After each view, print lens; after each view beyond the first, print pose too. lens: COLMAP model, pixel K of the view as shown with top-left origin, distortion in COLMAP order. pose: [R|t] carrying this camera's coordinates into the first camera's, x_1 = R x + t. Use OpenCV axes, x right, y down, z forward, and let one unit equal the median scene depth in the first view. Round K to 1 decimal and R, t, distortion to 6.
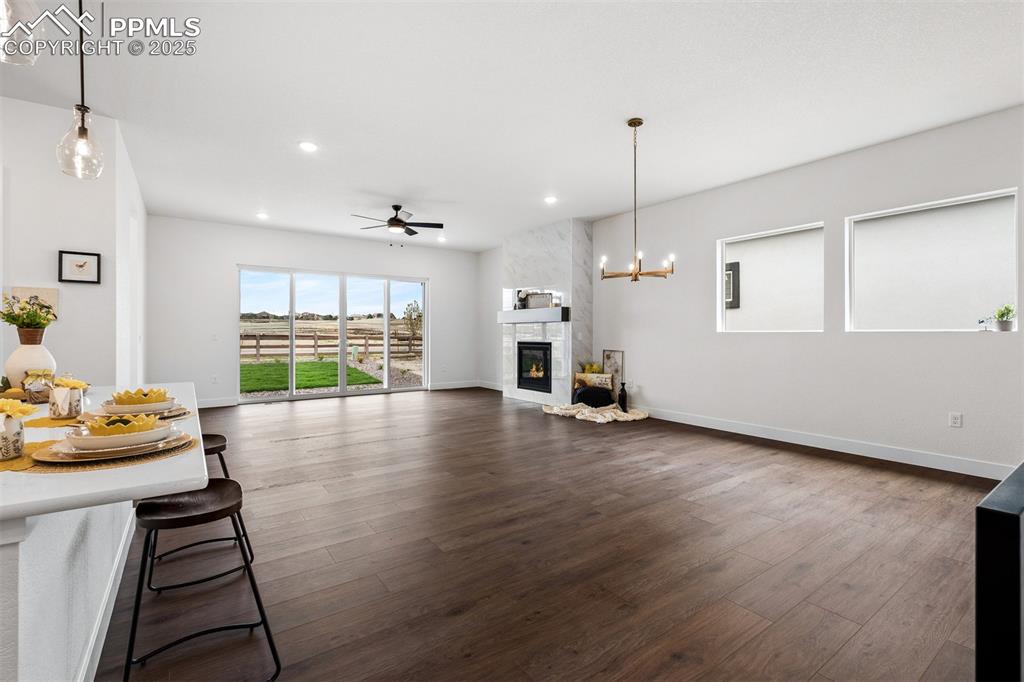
lens RADIAL K [[468.8, 0, 508.2], [0, 468.8, 336.2], [0, 0, 1]] dist [-0.002181, -0.001692]
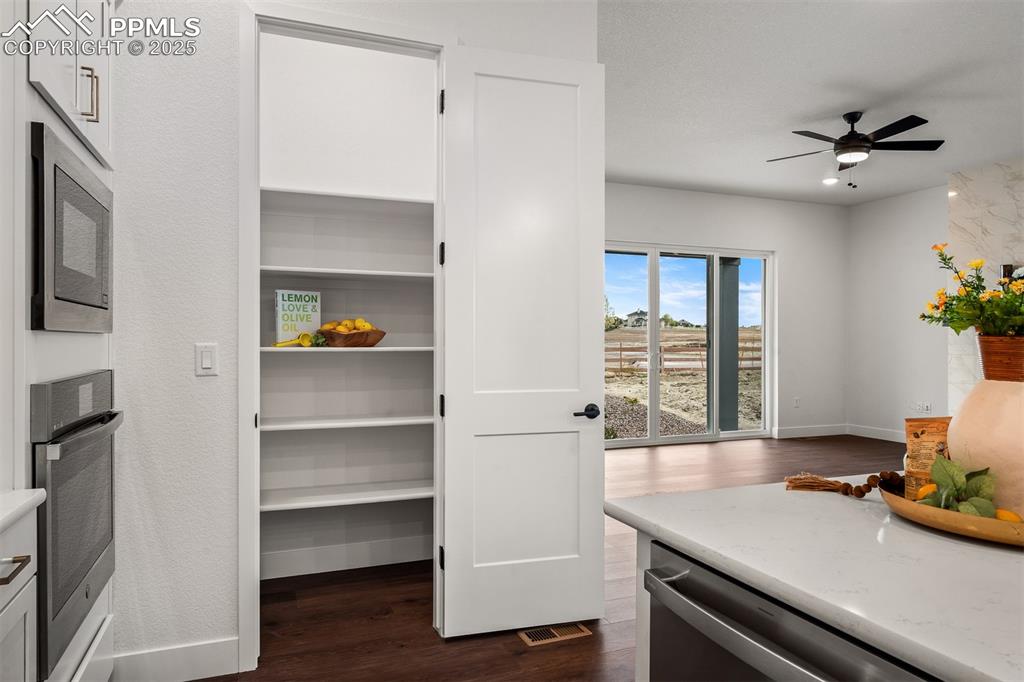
lens RADIAL K [[668.9, 0, 514.8], [0, 668.9, 340.5], [0, 0, 1]] dist [0.001667, 0.000923]
pose [[0.972813, 0.002847, -0.231574, -0.788496], [-0.004693, 0.999961, -0.007419, -0.004998], [0.231544, 0.008304, 0.972789, 0.253249]]
